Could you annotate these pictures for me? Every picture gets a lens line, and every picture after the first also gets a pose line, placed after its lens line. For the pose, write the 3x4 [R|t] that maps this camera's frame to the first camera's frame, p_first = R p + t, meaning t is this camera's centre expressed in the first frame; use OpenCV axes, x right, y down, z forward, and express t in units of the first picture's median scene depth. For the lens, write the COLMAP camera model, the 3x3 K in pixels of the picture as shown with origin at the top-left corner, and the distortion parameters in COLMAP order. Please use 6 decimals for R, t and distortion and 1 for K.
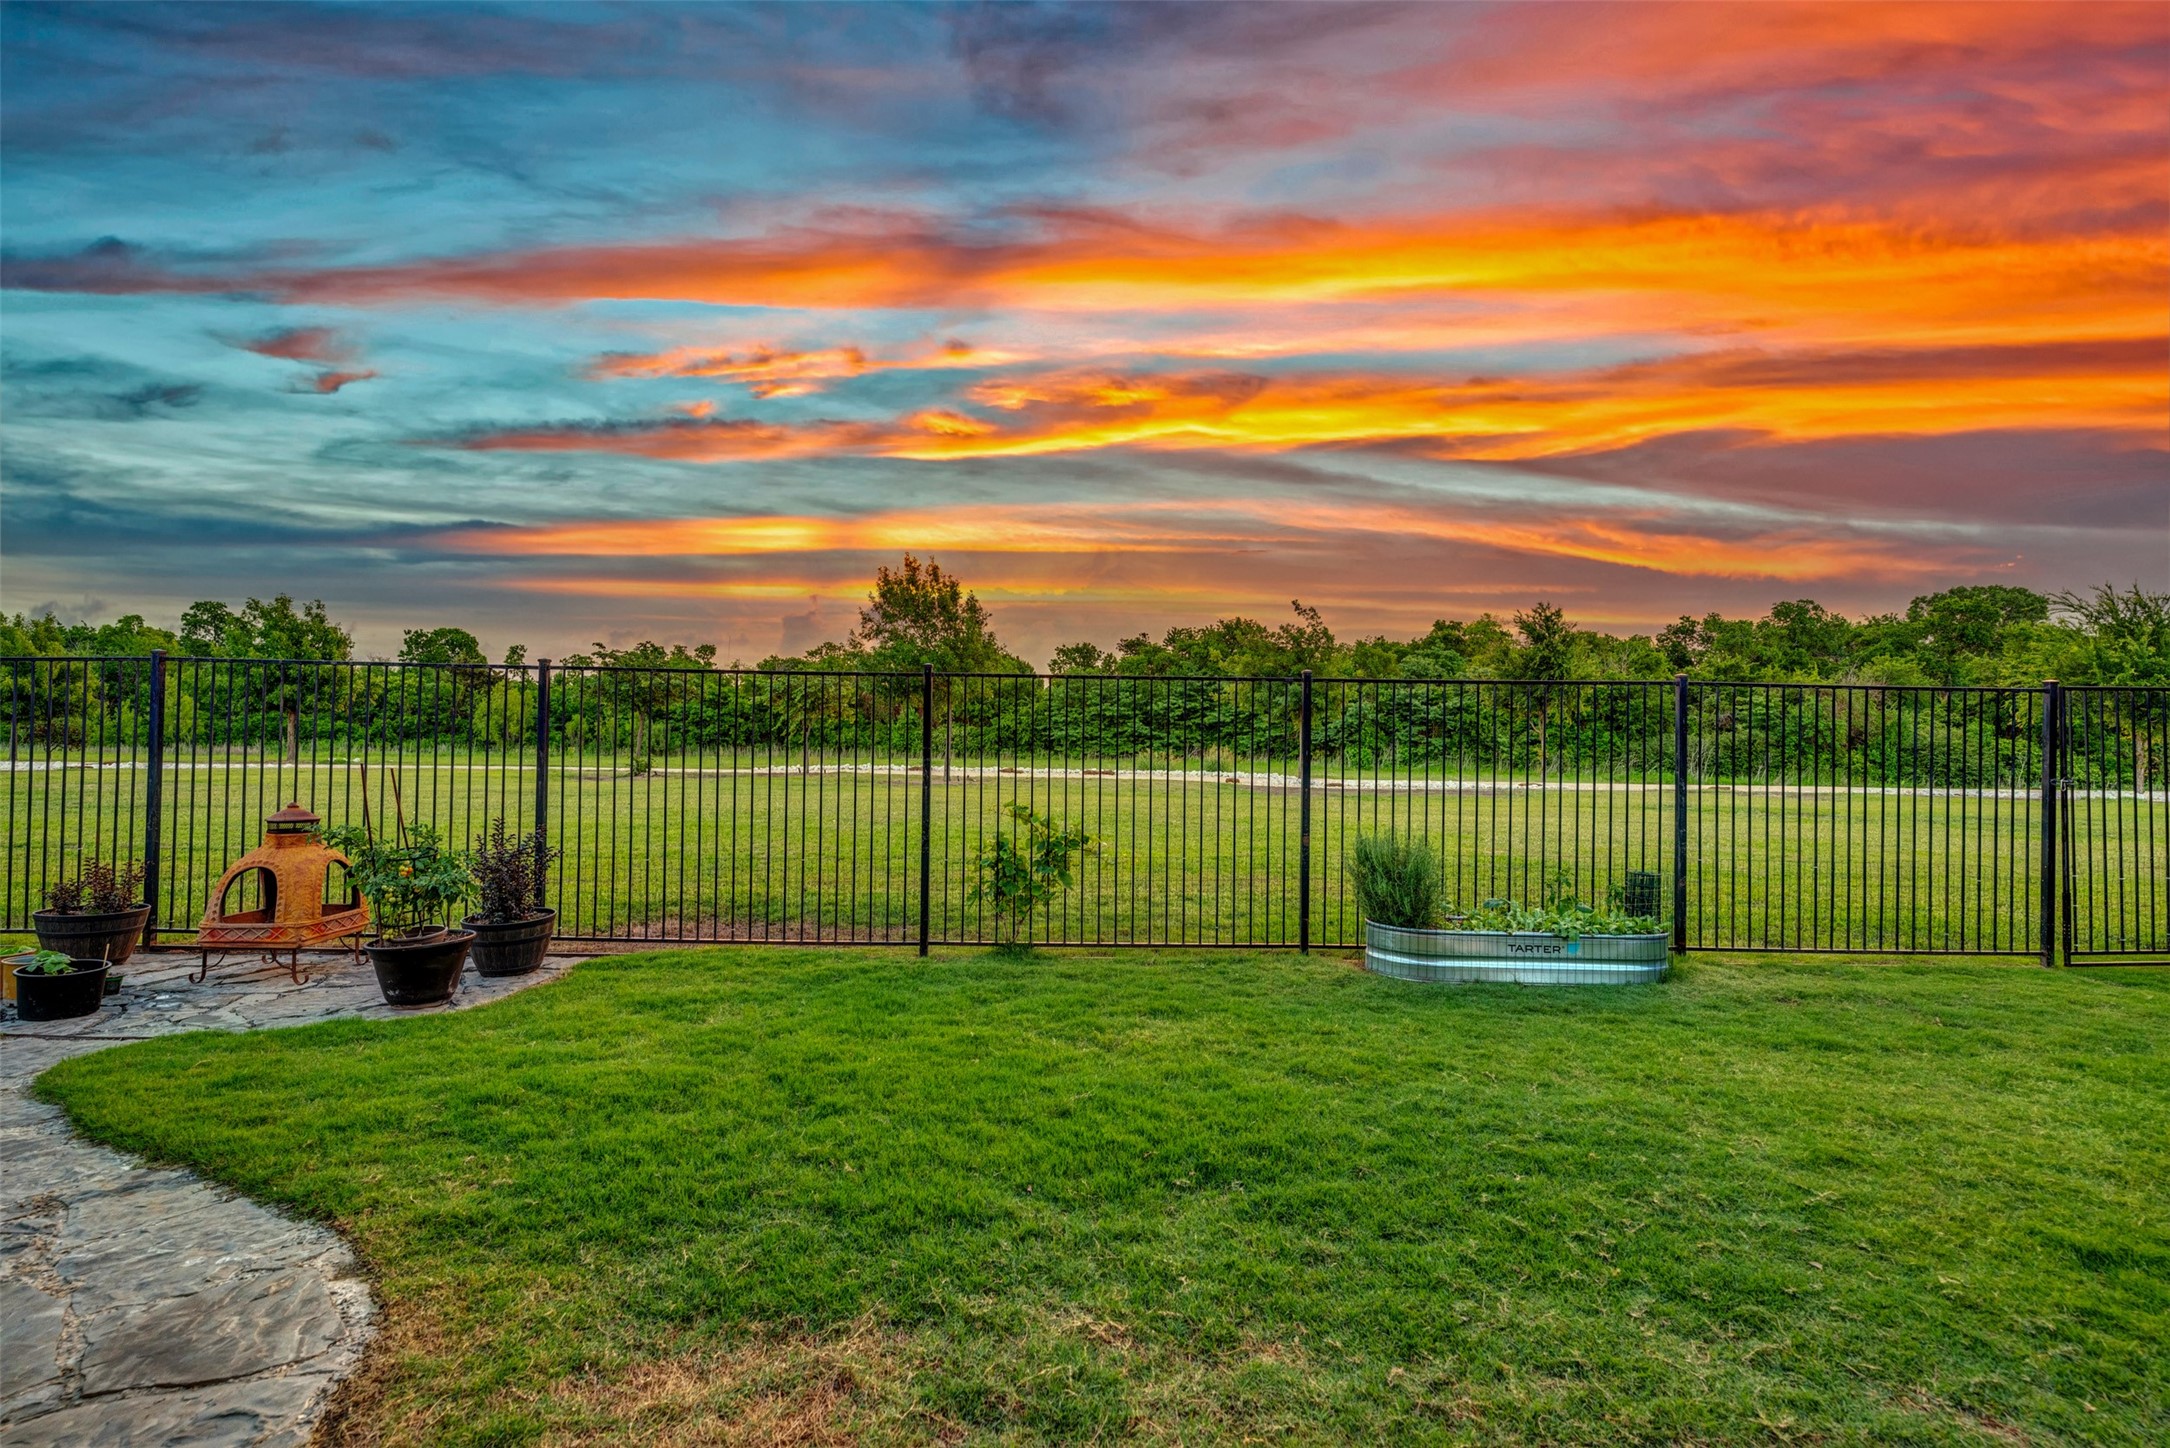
lens RADIAL K [[979.6, 0, 1085.0], [0, 979.6, 724.0], [0, 0, 1]] dist [-0.000171, 0.000022]
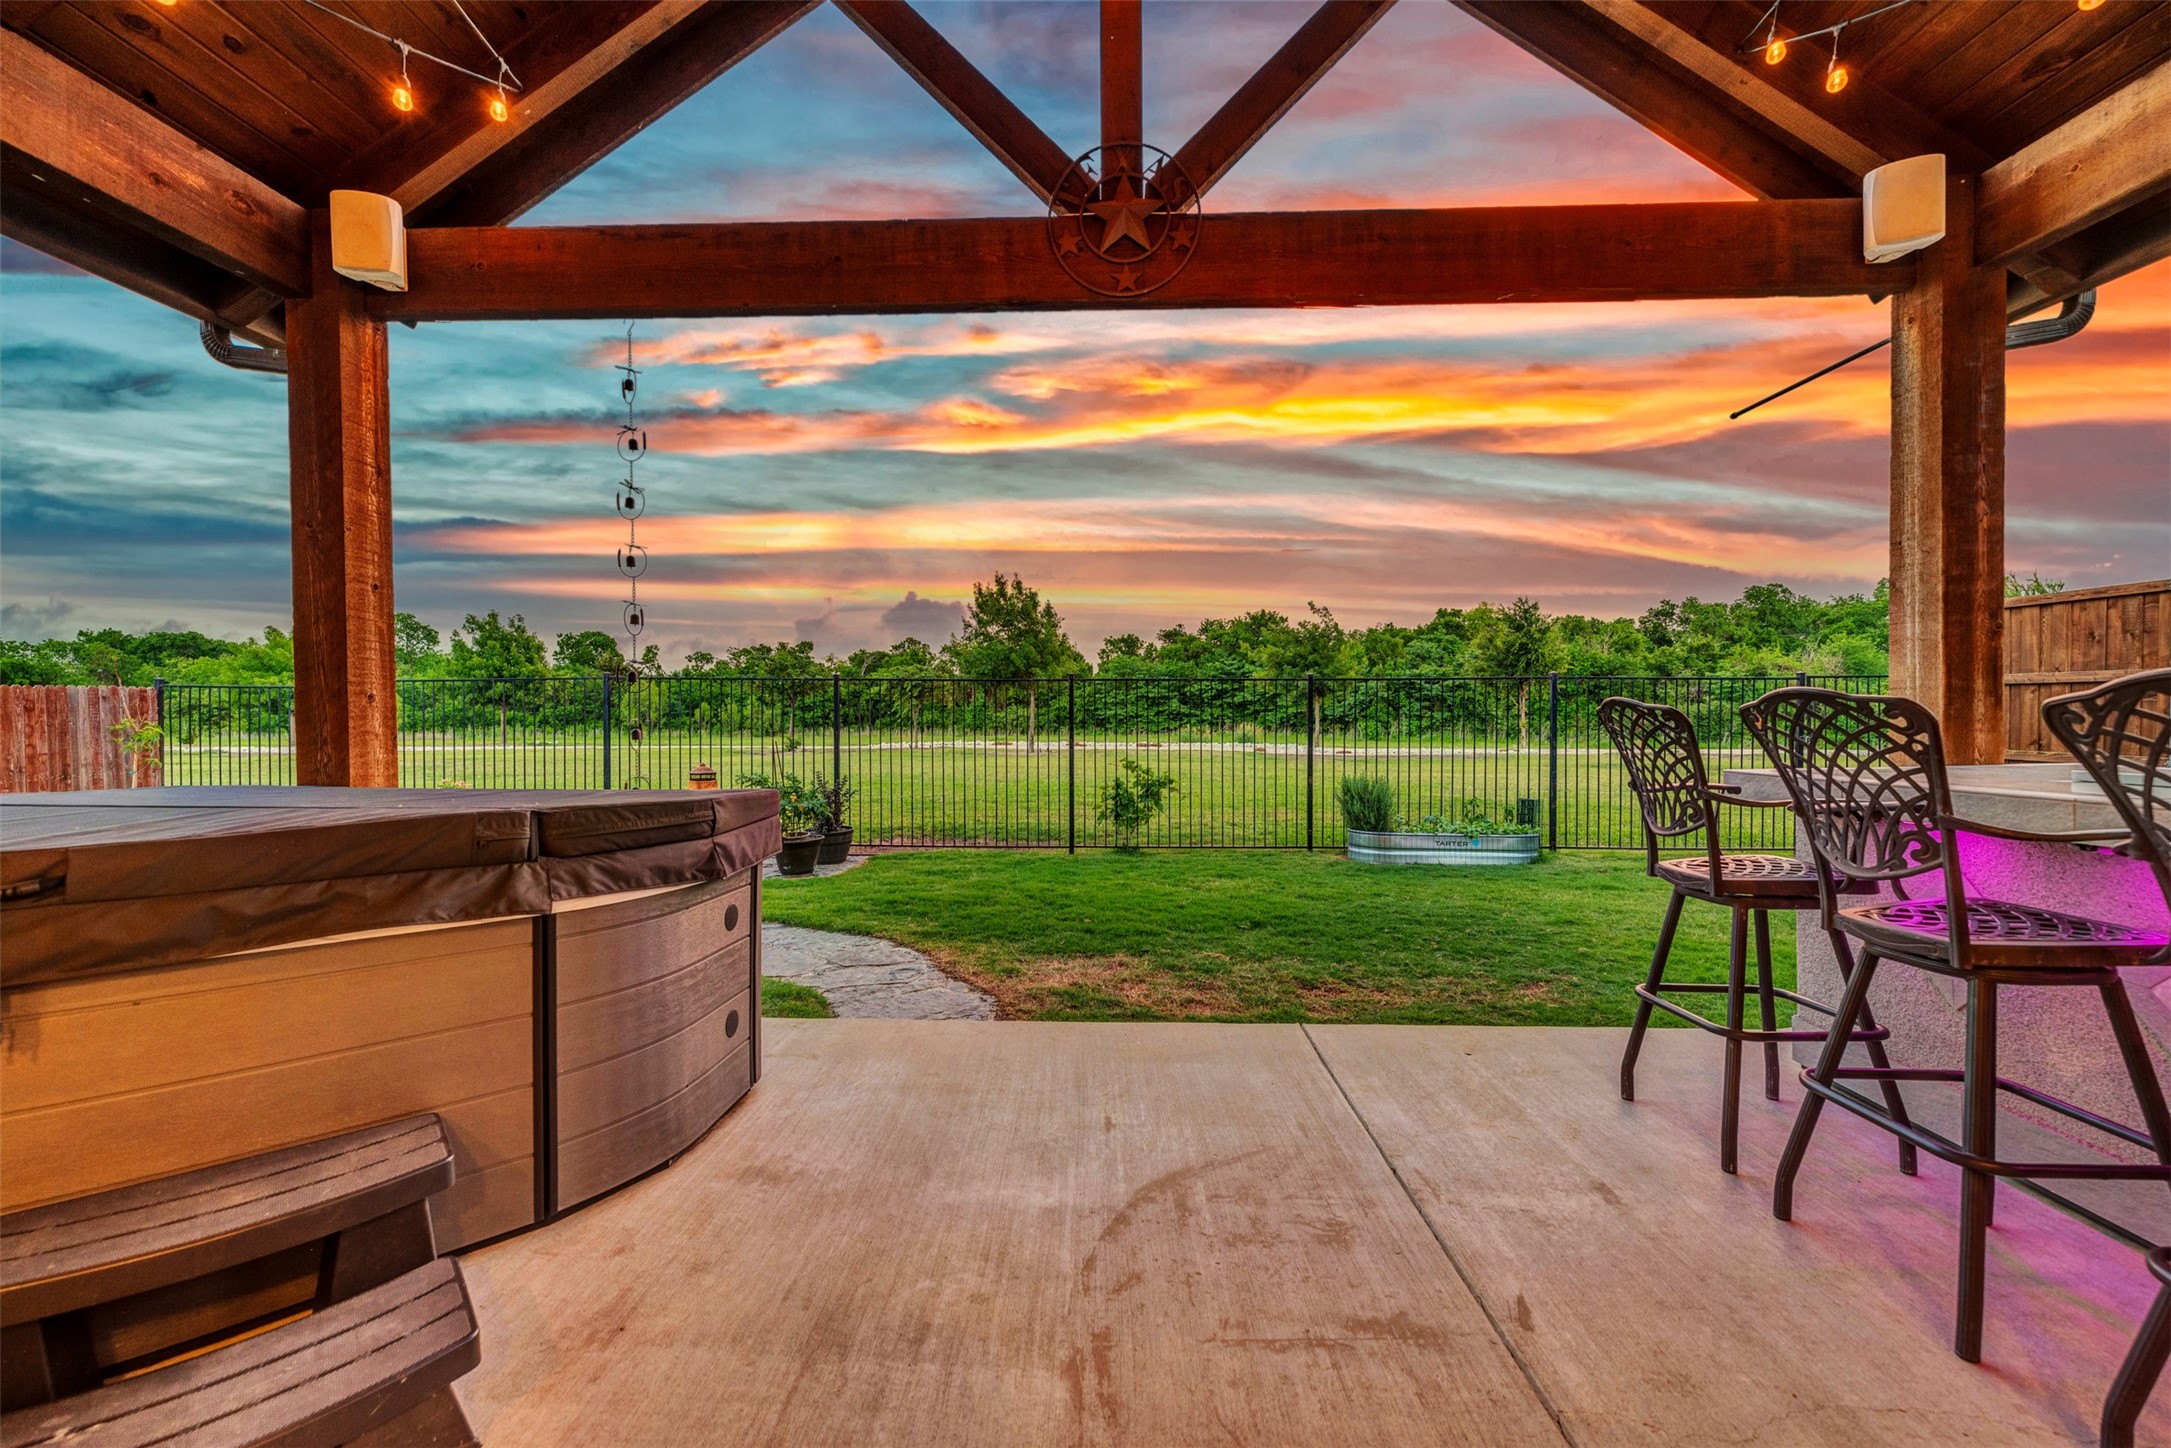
lens RADIAL K [[867.7, 0, 1085.5], [0, 867.7, 724.0], [0, 0, 1]] dist [0.000113, 0.000016]
pose [[0.998779, -0.013427, -0.047548, -0.013197], [0.014515, 0.999639, 0.022613, -0.001854], [0.047227, -0.023276, 0.998613, -0.078501]]
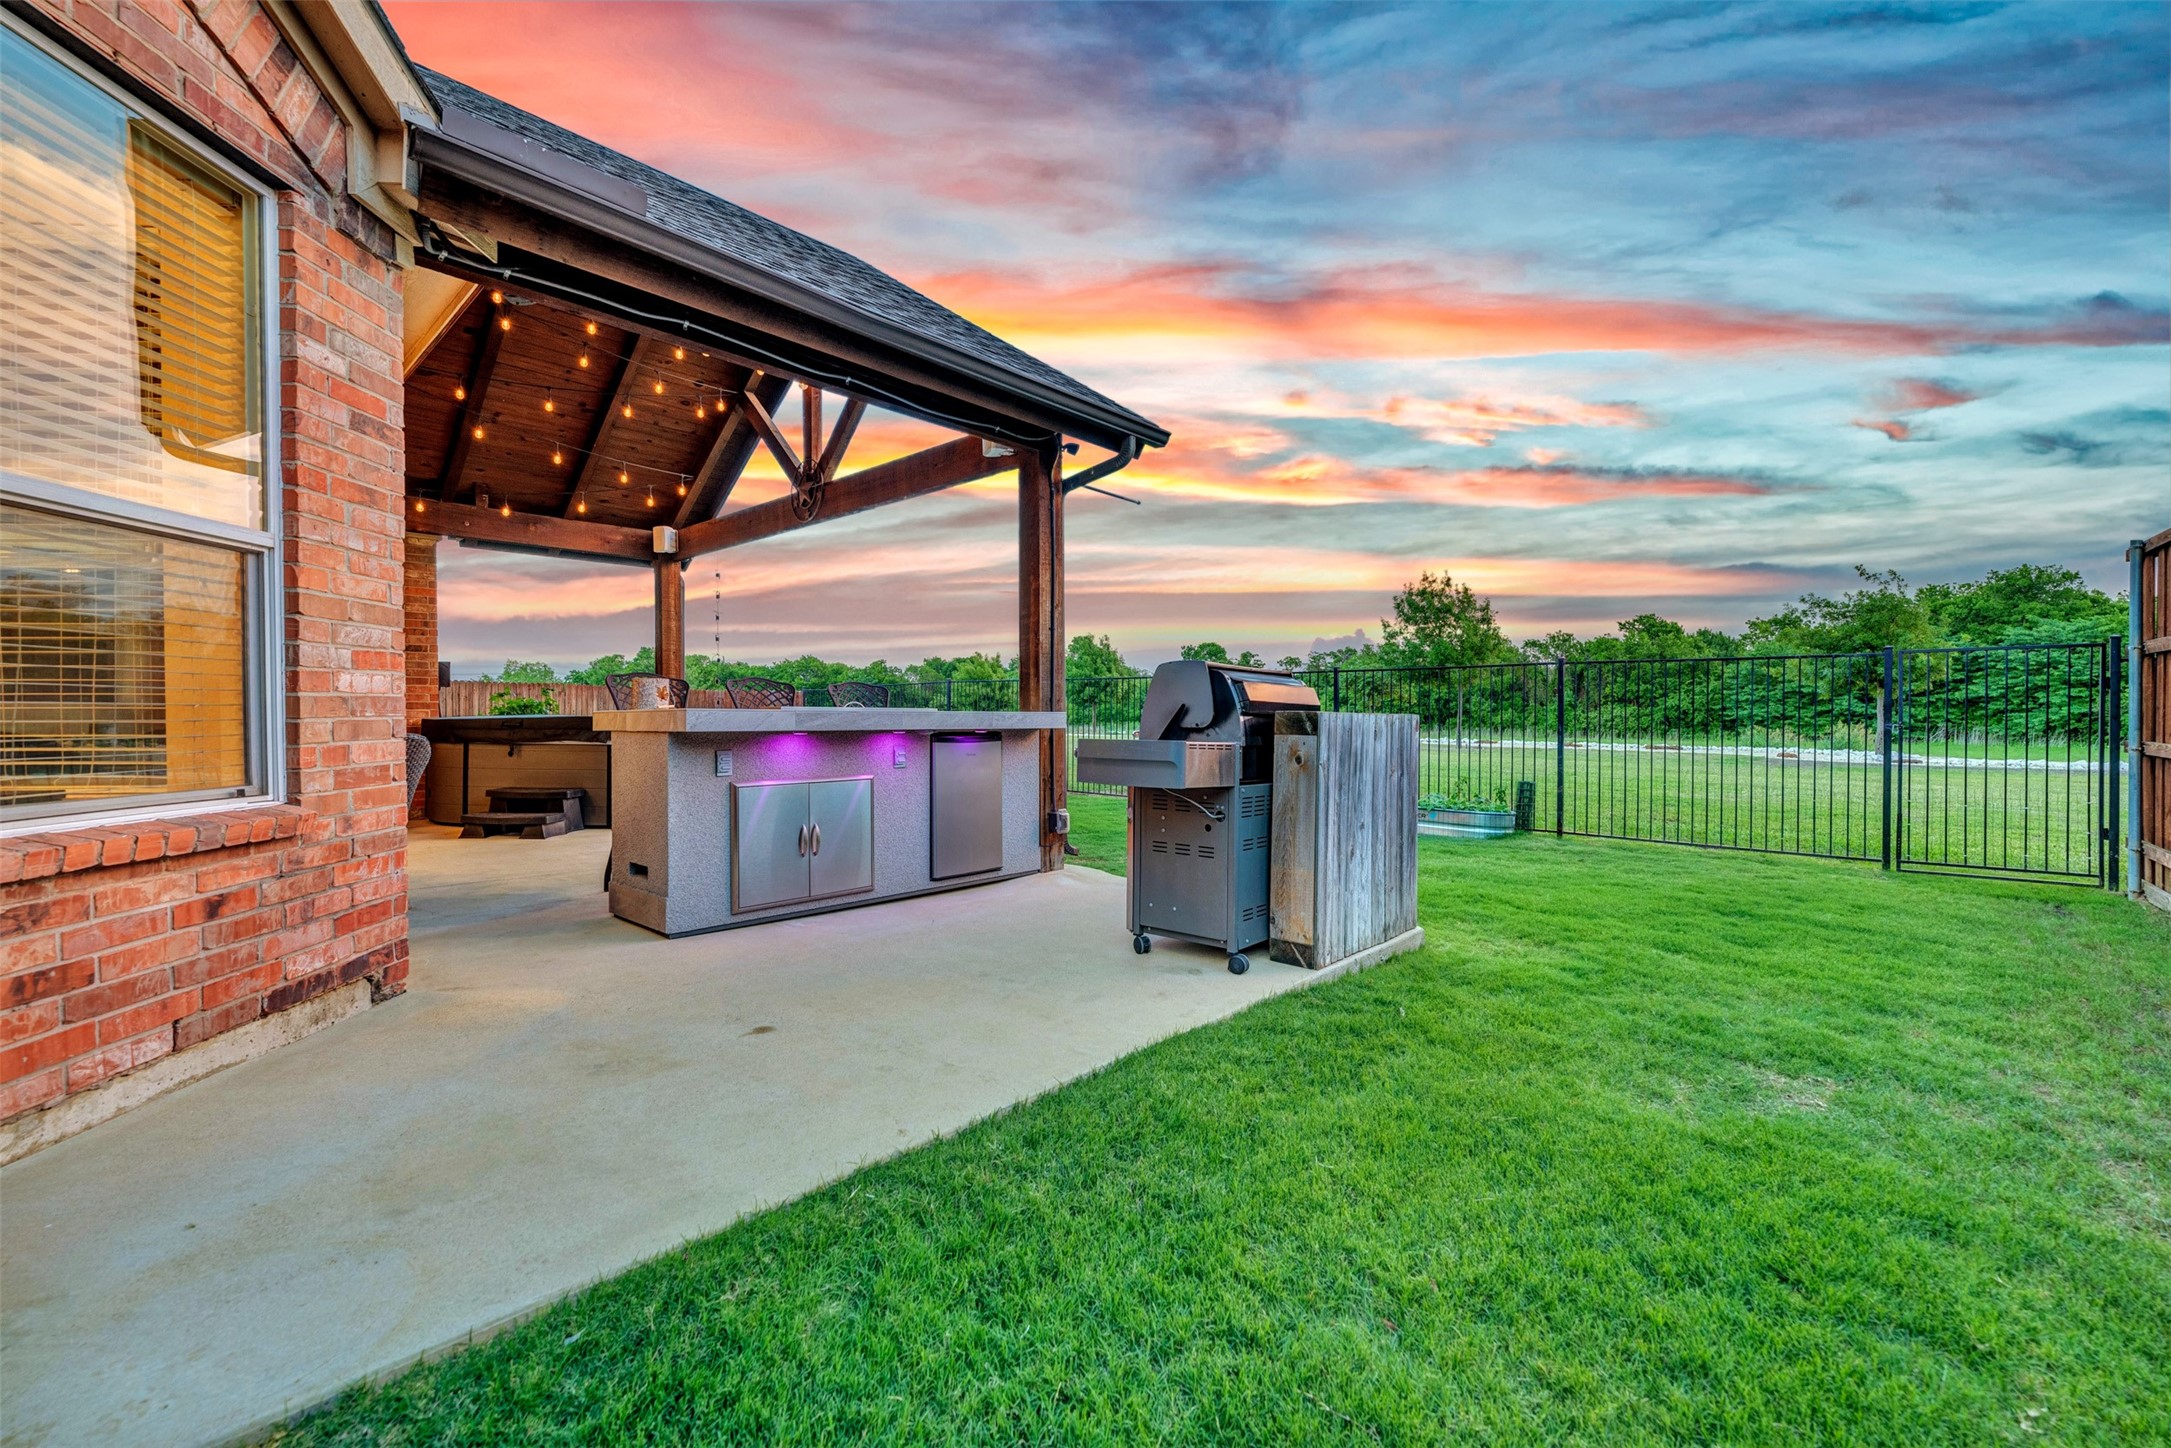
lens RADIAL K [[867.7, 0, 1085.5], [0, 867.7, 724.0], [0, 0, 1]] dist [0.000113, 0.000016]
pose [[0.734656, -0.001965, -0.678437, 0.191222], [0.013337, 0.999844, 0.011546, 0.005836], [0.678308, -0.017531, 0.734568, -0.102712]]
